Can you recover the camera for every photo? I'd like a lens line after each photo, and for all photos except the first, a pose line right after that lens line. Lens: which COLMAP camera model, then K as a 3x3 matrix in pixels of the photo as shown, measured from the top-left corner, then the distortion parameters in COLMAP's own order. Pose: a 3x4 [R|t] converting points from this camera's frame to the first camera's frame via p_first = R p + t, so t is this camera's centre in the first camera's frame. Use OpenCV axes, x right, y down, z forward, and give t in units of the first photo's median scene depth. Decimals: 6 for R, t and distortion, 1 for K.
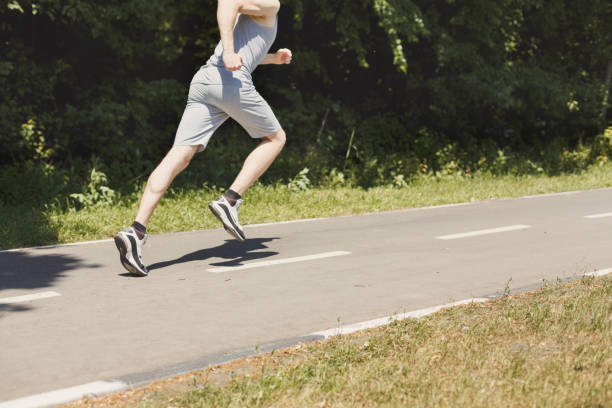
lens RADIAL K [[888.9, 0, 303.5], [0, 888.9, 208.1], [0, 0, 1]] dist [0.004459, 0.000000]
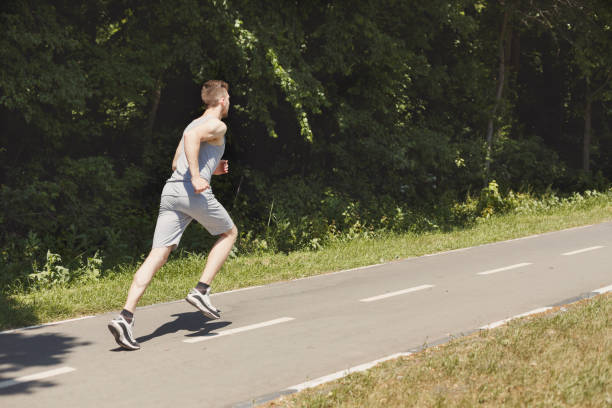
lens RADIAL K [[888.9, 0, 307.2], [0, 888.9, 205.2], [0, 0, 1]] dist [0.004459, 0.000000]
pose [[0.991768, -0.038342, 0.122174, -0.048649], [0.045181, 0.997534, -0.053710, -0.026061], [-0.119813, 0.058788, 0.991054, -0.148676]]
